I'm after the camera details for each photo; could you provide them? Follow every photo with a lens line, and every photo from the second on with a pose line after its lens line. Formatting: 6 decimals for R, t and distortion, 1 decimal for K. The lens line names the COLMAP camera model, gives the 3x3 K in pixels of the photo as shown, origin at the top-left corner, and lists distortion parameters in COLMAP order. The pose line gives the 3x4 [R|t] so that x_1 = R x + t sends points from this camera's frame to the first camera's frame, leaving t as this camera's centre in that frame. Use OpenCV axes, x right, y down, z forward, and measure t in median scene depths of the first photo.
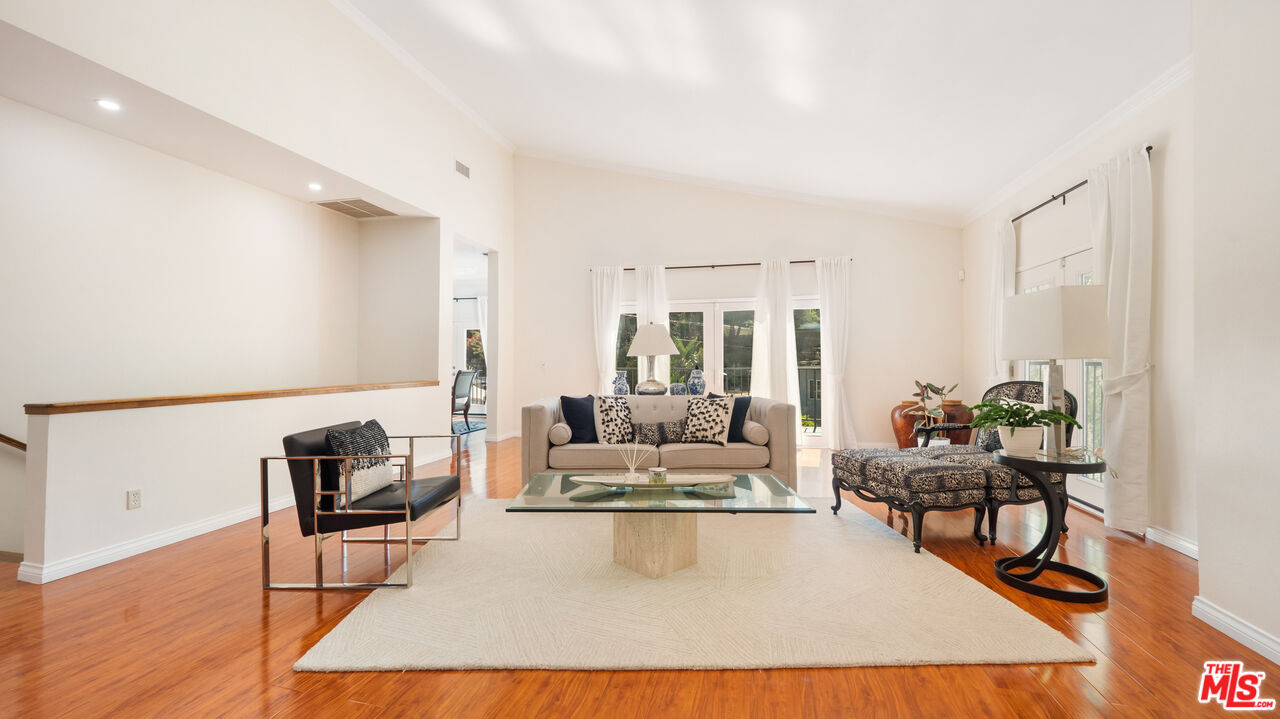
lens RADIAL K [[499.7, 0, 640.0], [0, 499.7, 359.5], [0, 0, 1]] dist [-0.010562, -0.000090]
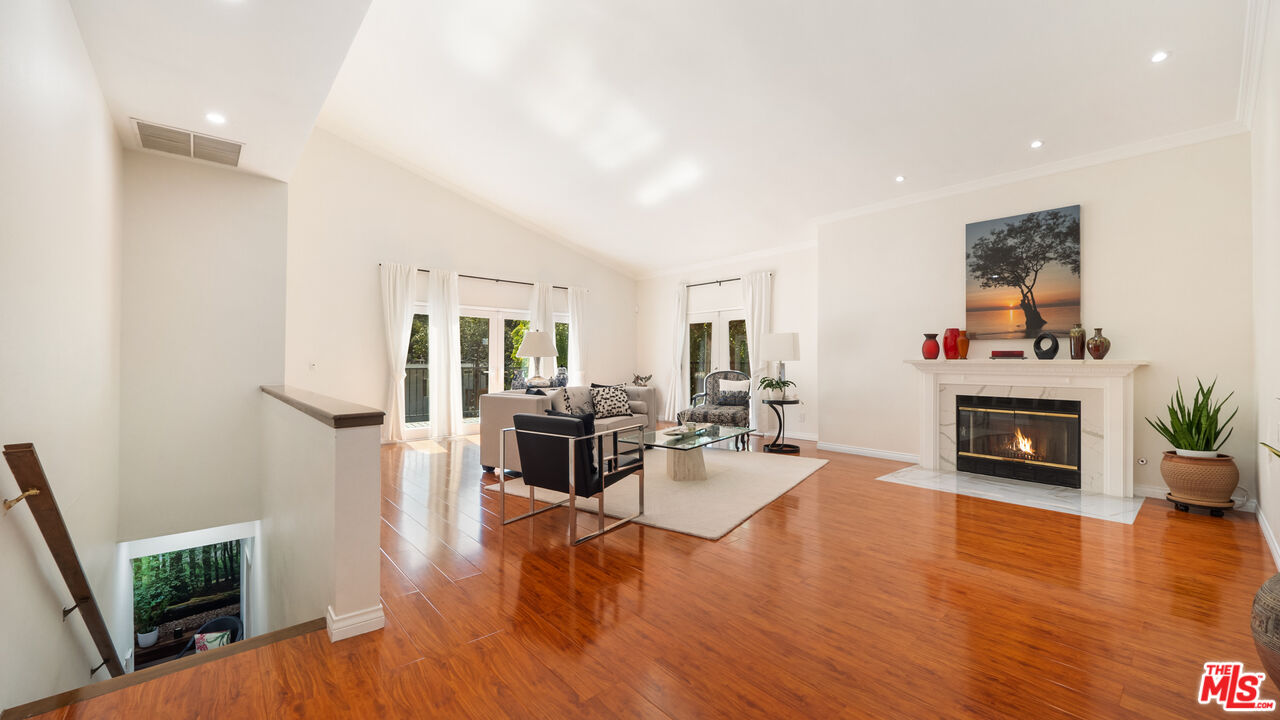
lens RADIAL K [[494.8, 0, 637.3], [0, 494.8, 356.9], [0, 0, 1]] dist [0.000139, 0.000128]
pose [[0.577858, 0.007295, 0.816105, -0.852218], [-0.005195, 0.999973, -0.005260, -0.002220], [-0.816121, -0.001200, 0.577880, 0.080623]]
